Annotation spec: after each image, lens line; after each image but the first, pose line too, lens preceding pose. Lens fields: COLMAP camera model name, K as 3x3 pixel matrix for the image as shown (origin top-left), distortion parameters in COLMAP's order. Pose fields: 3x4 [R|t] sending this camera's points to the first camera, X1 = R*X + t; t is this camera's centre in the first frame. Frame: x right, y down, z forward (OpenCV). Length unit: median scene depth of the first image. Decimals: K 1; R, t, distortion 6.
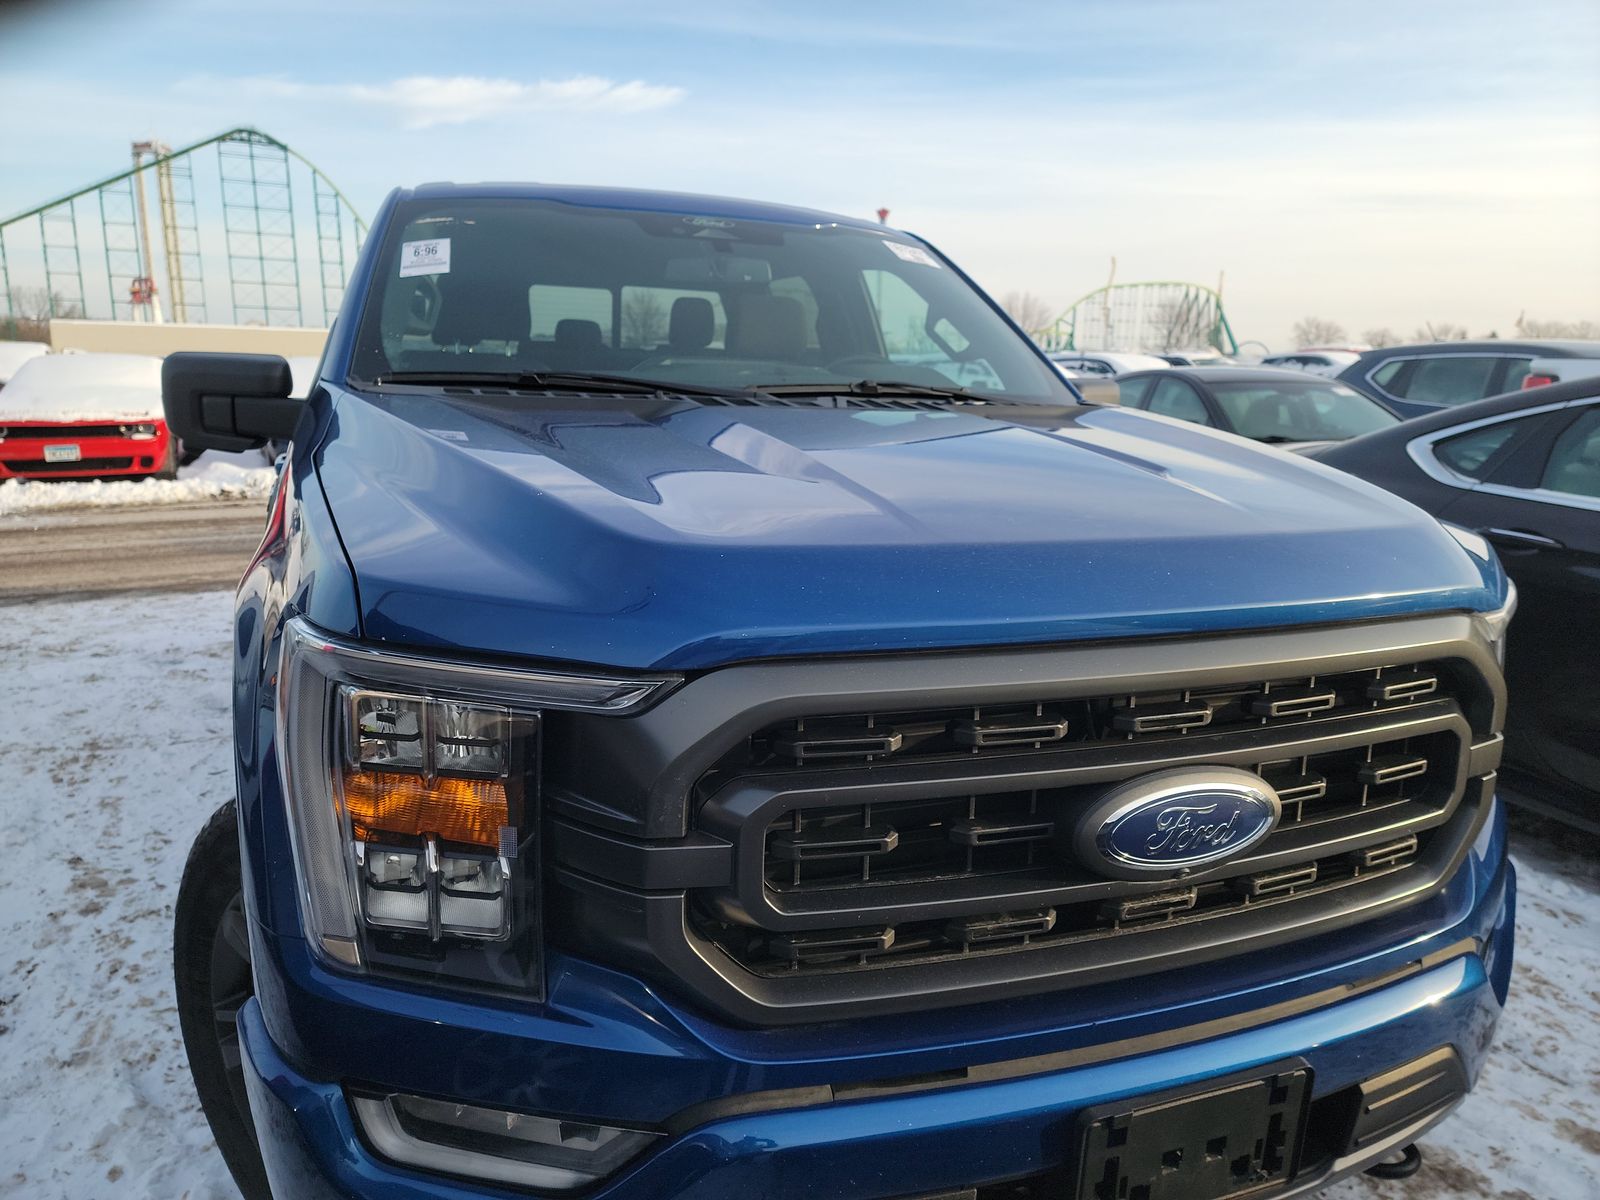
lens RADIAL K [[1084.5, 0, 806.4], [0, 1084.5, 579.1], [0, 0, 1]] dist [0.085192, -0.064897]
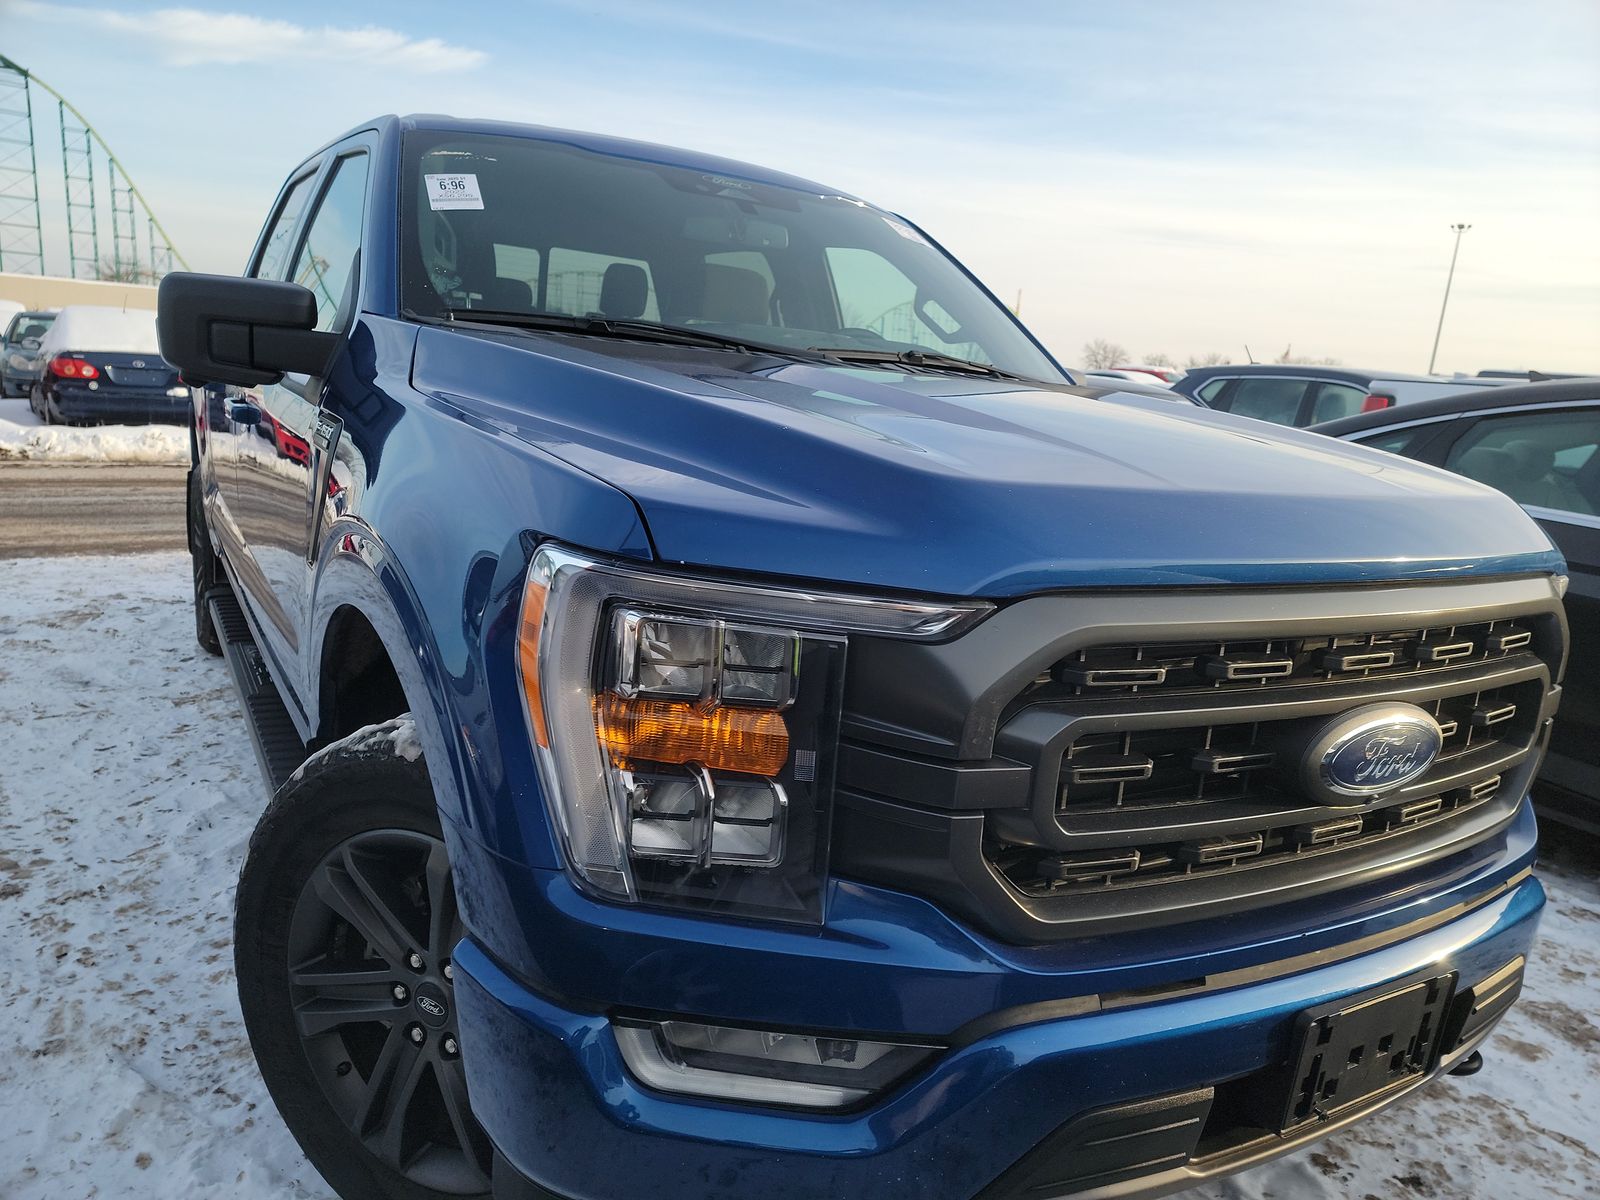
lens RADIAL K [[1080.7, 0, 800.0], [0, 1080.7, 600.0], [0, 0, 1]] dist [0.093769, -0.070321]
pose [[0.984519, 0.021662, 0.173935, -0.241780], [-0.025626, 0.999460, 0.020576, 0.035541], [-0.173396, -0.024715, 0.984542, 0.011506]]
